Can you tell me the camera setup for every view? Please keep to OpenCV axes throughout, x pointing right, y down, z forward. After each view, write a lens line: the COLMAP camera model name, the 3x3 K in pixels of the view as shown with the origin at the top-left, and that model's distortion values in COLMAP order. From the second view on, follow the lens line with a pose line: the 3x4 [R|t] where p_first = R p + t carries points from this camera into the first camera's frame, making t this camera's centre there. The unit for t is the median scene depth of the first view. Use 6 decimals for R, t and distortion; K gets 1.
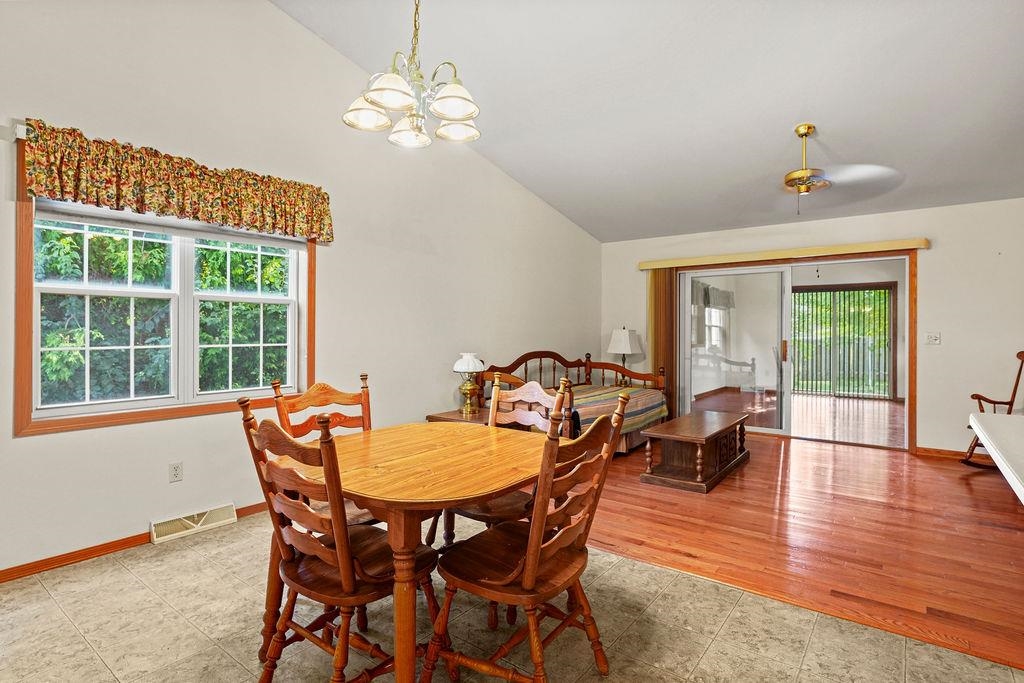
lens RADIAL K [[521.4, 0, 513.4], [0, 521.4, 336.5], [0, 0, 1]] dist [-0.001986, -0.000464]
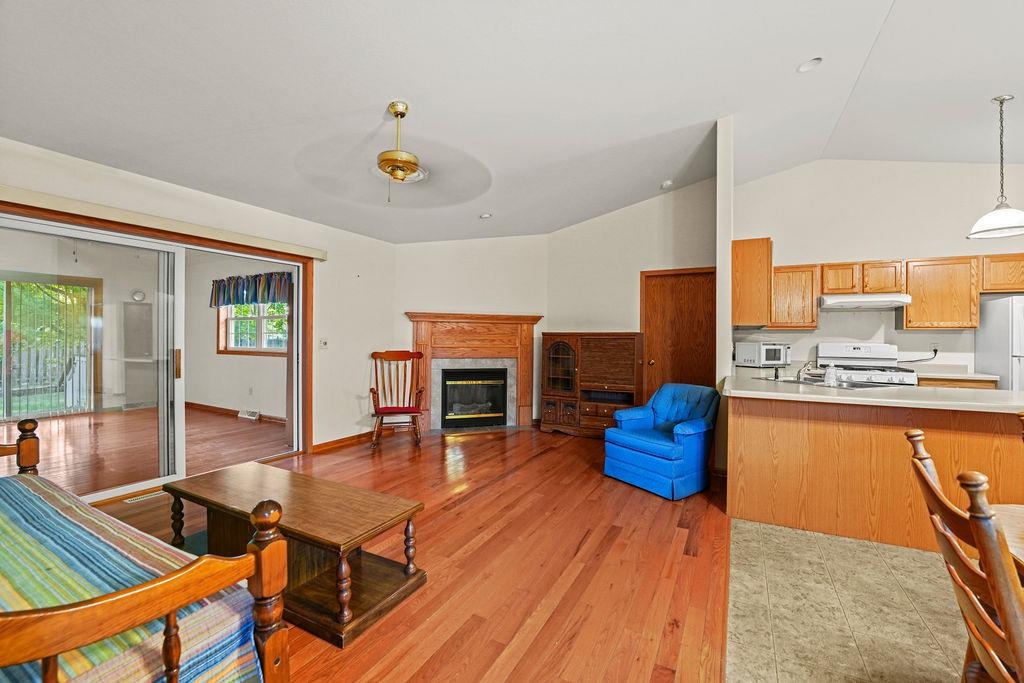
lens RADIAL K [[422.2, 0, 512.4], [0, 422.2, 338.0], [0, 0, 1]] dist [-0.022208, 0.000132]
pose [[-0.168045, -0.007070, 0.985754, -0.201896], [0.002286, 0.999969, 0.007562, -0.020060], [-0.985777, 0.003524, -0.168024, 1.113866]]
